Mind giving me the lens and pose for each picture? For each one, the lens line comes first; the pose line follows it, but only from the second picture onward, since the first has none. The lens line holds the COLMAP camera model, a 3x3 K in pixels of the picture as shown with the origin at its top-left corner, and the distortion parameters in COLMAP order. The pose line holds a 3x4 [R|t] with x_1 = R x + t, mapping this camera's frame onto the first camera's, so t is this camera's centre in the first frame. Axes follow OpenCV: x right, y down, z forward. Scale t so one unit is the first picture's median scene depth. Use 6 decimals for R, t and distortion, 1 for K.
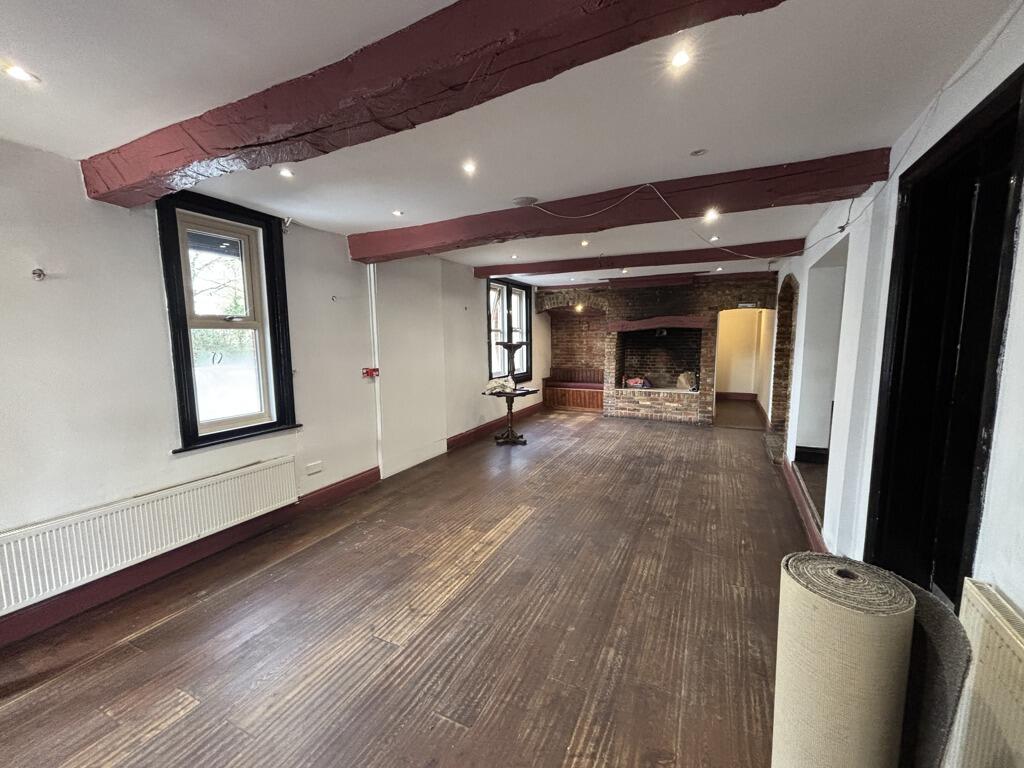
lens RADIAL K [[406.4, 0, 512.0], [0, 406.4, 384.0], [0, 0, 1]] dist [-0.002983, -0.000677]
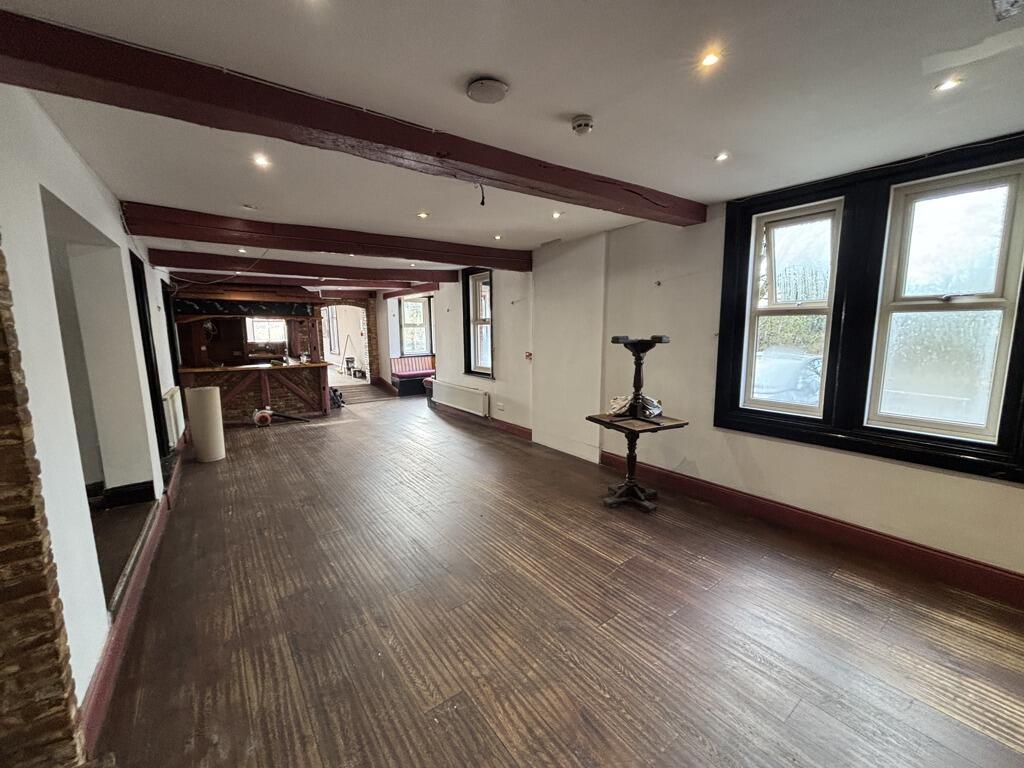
lens RADIAL K [[409.4, 0, 512.0], [0, 409.4, 384.0], [0, 0, 1]] dist [0.012823, -0.000104]
pose [[-0.448930, 0.137384, -0.882942, 0.816226], [-0.080801, 0.977821, 0.193230, -0.182251], [0.889906, 0.158089, -0.427873, 1.474117]]
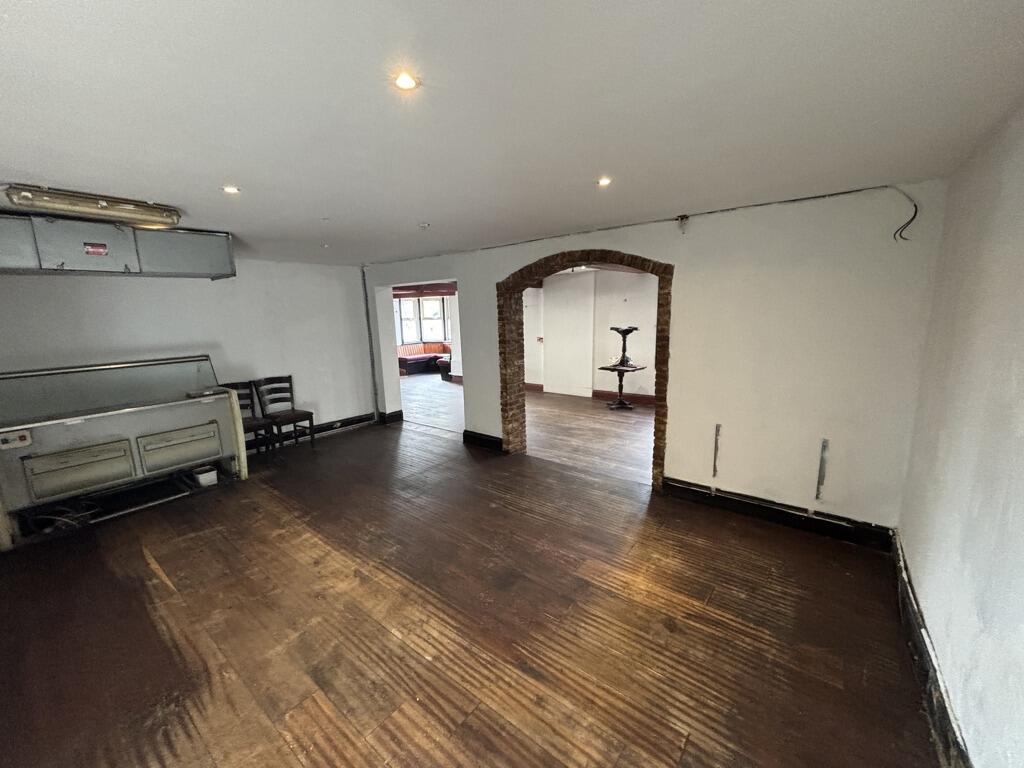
lens RADIAL K [[406.4, 0, 512.0], [0, 406.4, 384.0], [0, 0, 1]] dist [-0.002983, -0.000677]
pose [[-0.189074, 0.182266, -0.964899, 1.720311], [-0.084702, 0.975933, 0.200948, -0.208074], [0.978303, 0.119723, -0.169085, 1.200631]]
